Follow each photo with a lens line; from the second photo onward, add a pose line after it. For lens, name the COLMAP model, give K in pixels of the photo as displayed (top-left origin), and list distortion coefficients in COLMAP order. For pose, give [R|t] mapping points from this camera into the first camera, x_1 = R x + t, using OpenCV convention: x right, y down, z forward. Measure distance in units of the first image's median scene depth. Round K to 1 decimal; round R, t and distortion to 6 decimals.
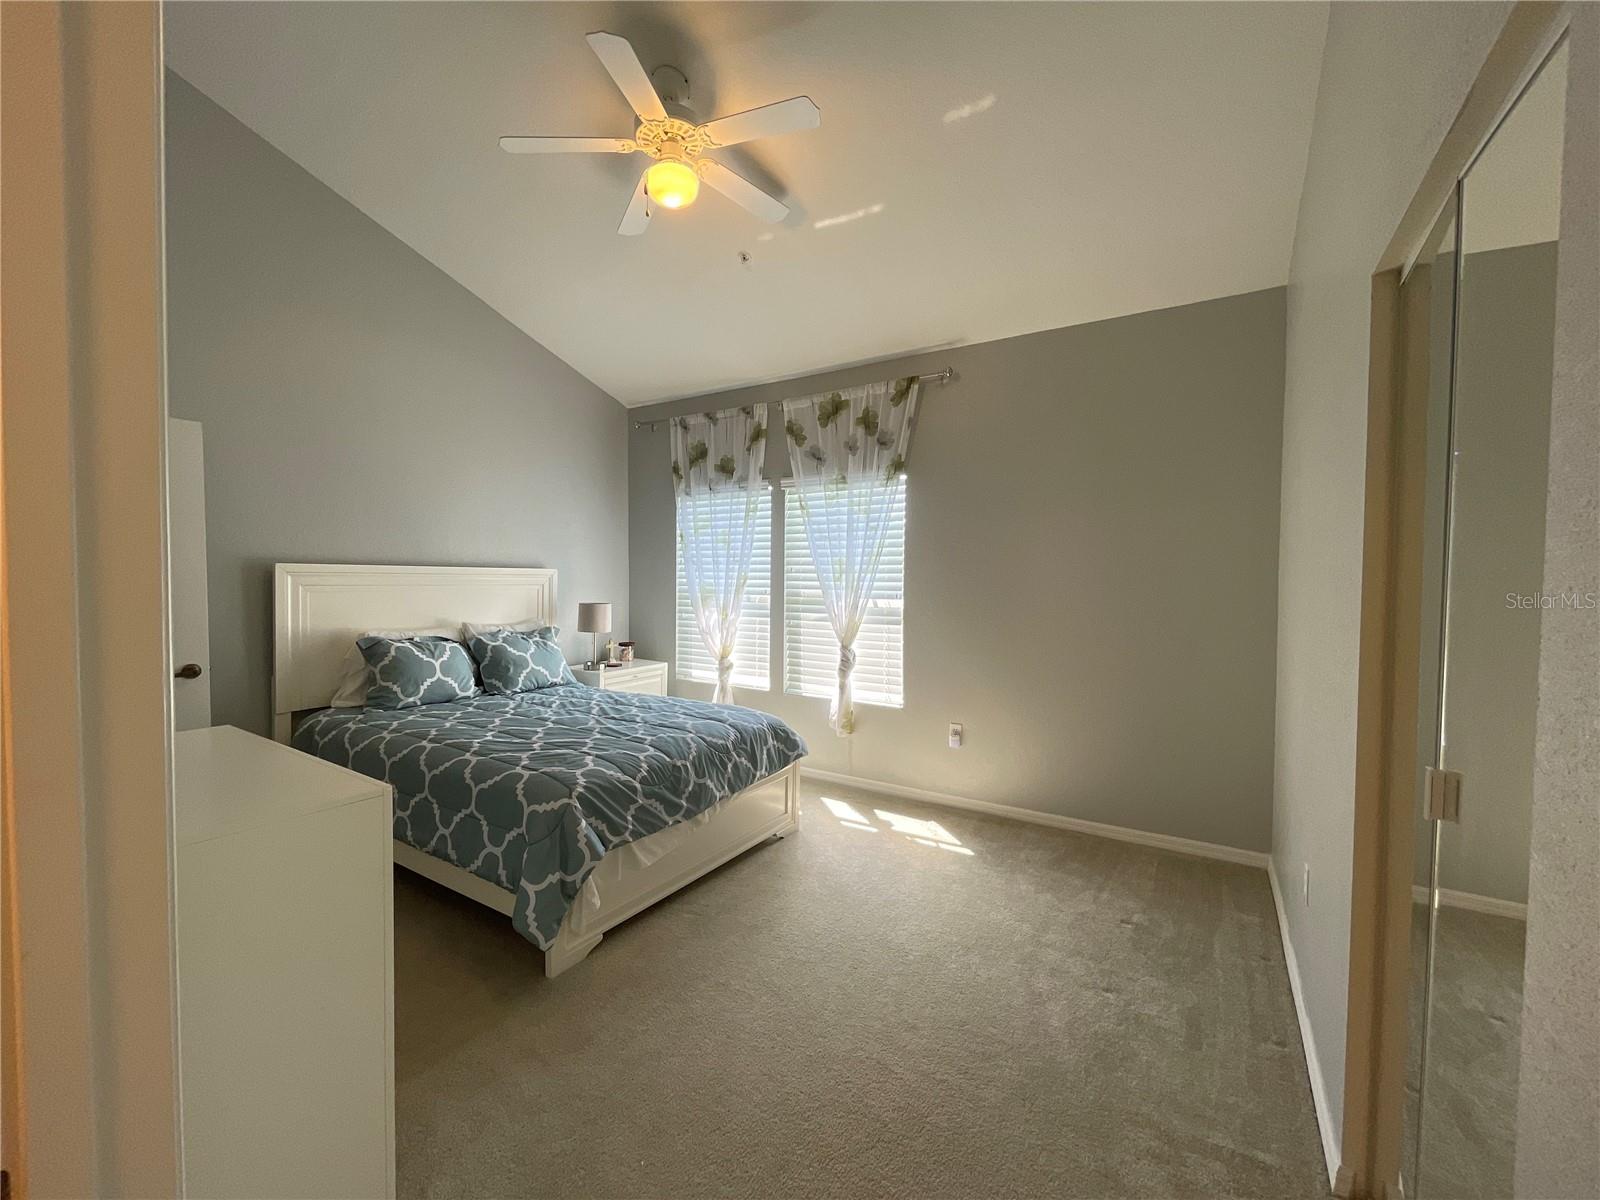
lens RADIAL K [[637.3, 0, 792.5], [0, 637.3, 602.3], [0, 0, 1]] dist [-0.010561, -0.000934]
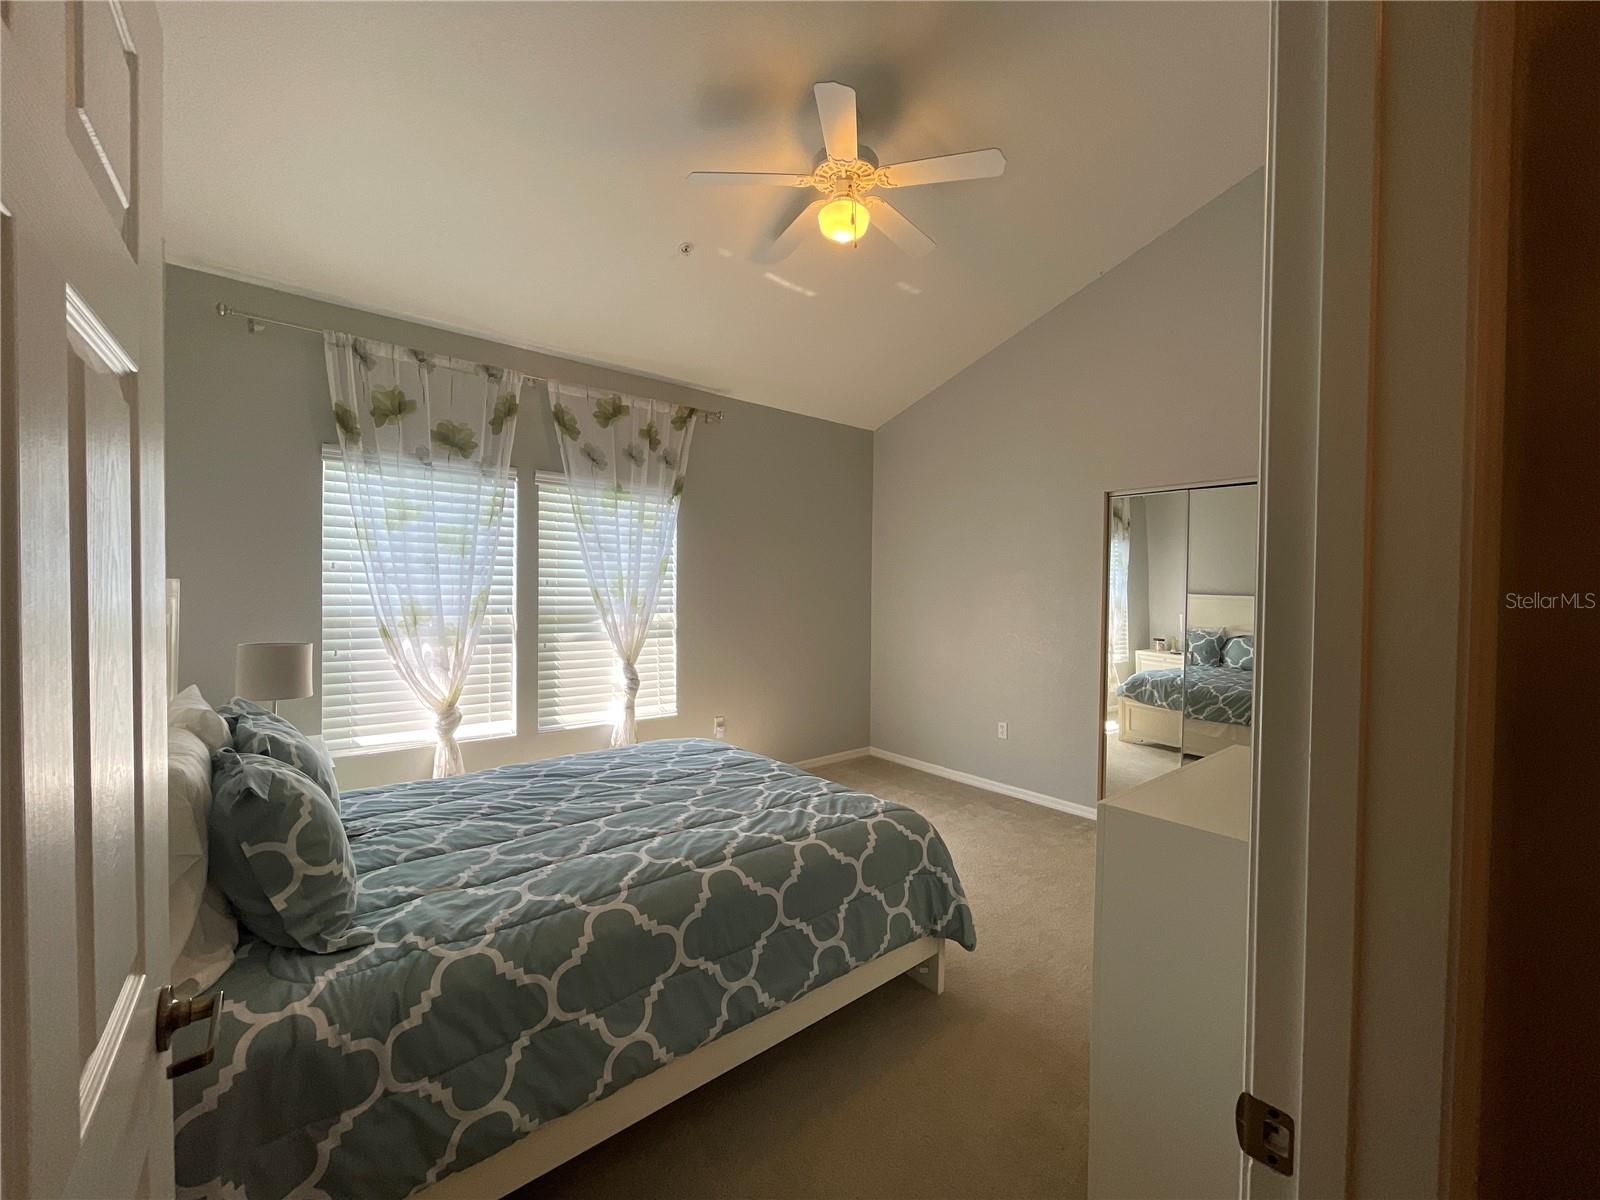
lens RADIAL K [[637.3, 0, 795.7], [0, 637.3, 595.9], [0, 0, 1]] dist [-0.010561, -0.000934]
pose [[0.310769, -0.016530, 0.950342, -0.727840], [0.028471, 0.999562, 0.008076, -0.032915], [-0.950059, 0.024547, 0.311104, 0.455802]]
